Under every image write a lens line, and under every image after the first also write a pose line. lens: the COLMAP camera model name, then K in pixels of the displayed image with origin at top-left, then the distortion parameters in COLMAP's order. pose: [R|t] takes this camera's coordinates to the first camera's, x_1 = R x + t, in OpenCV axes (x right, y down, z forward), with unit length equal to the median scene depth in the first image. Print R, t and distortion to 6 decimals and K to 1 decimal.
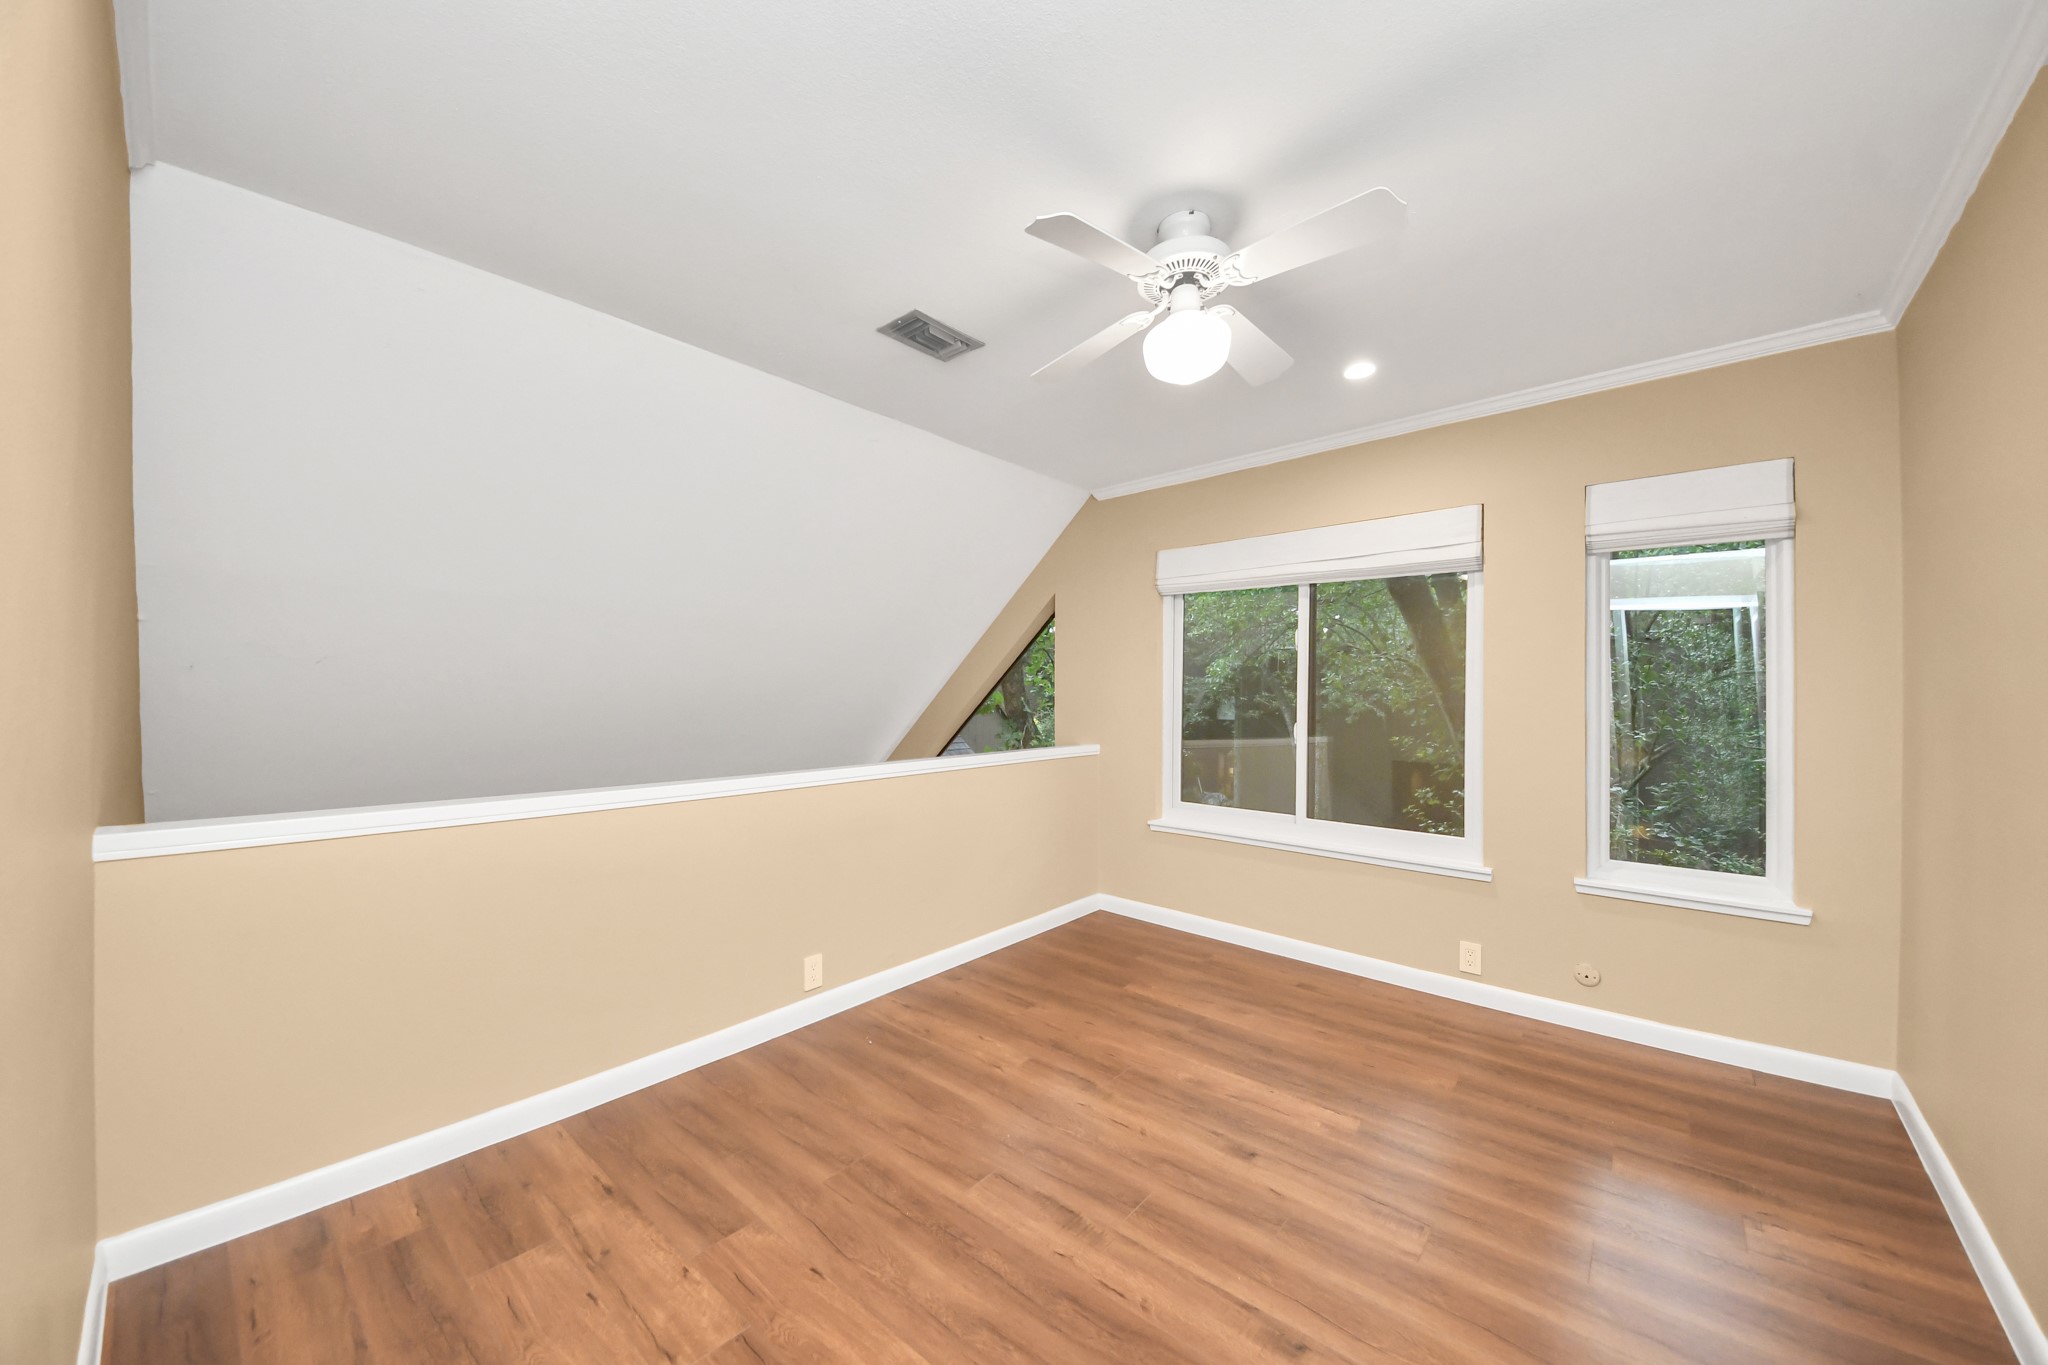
lens RADIAL K [[756.8, 0, 1021.6], [0, 756.8, 690.0], [0, 0, 1]] dist [-0.001539, -0.001391]
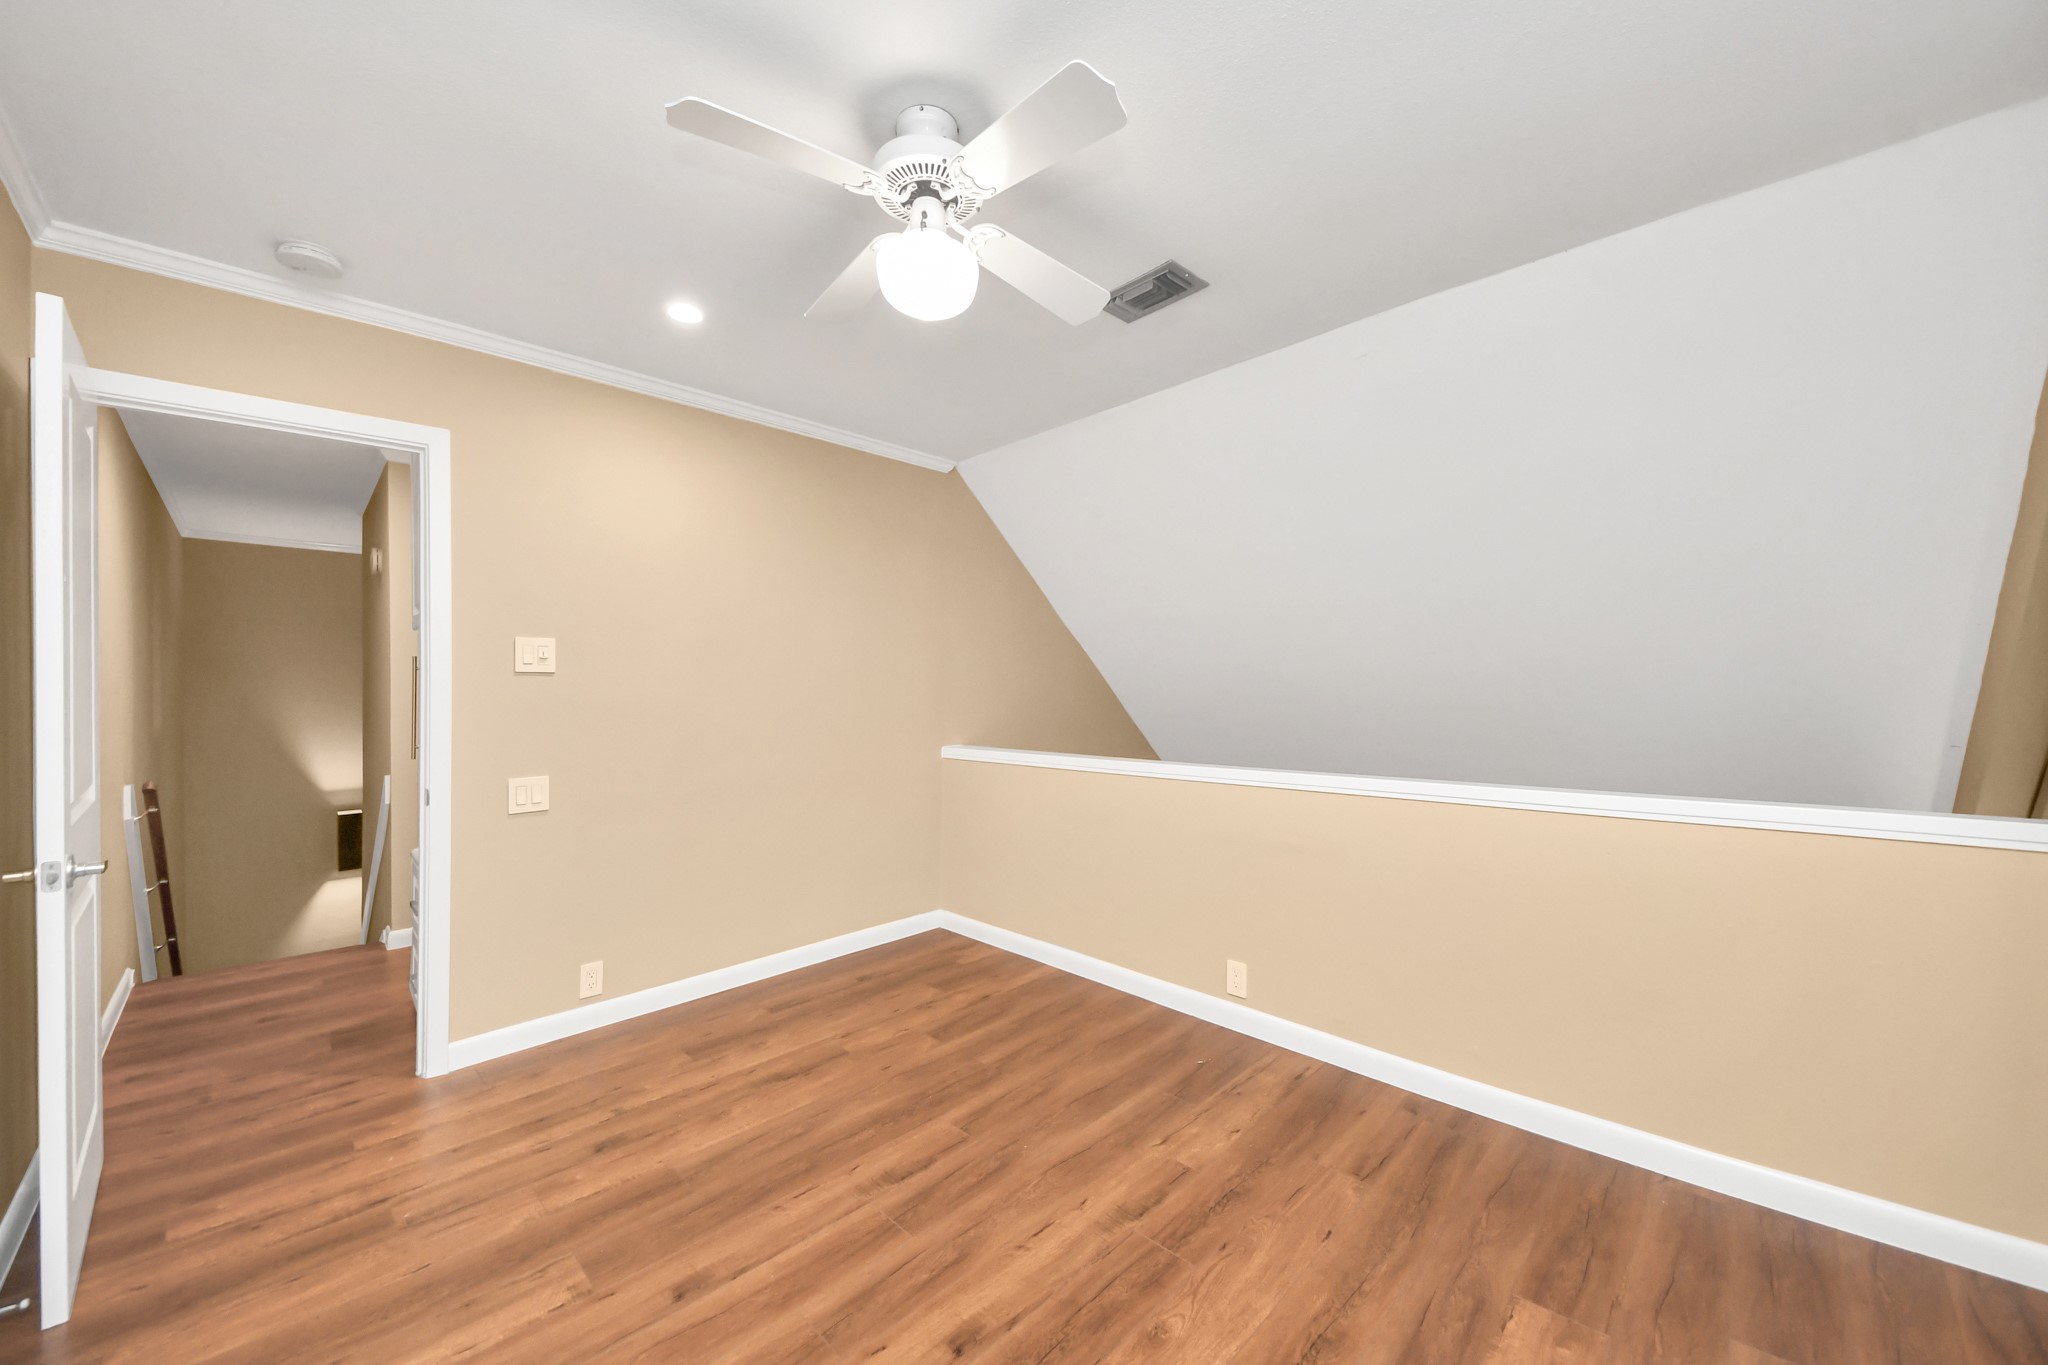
lens RADIAL K [[756.8, 0, 1019.7], [0, 756.8, 681.3], [0, 0, 1]] dist [-0.001539, -0.001391]
pose [[-0.064384, -0.000655, -0.997925, 1.027658], [0.001481, 0.999999, -0.000752, -0.019229], [0.997924, -0.001526, -0.064383, 1.118728]]
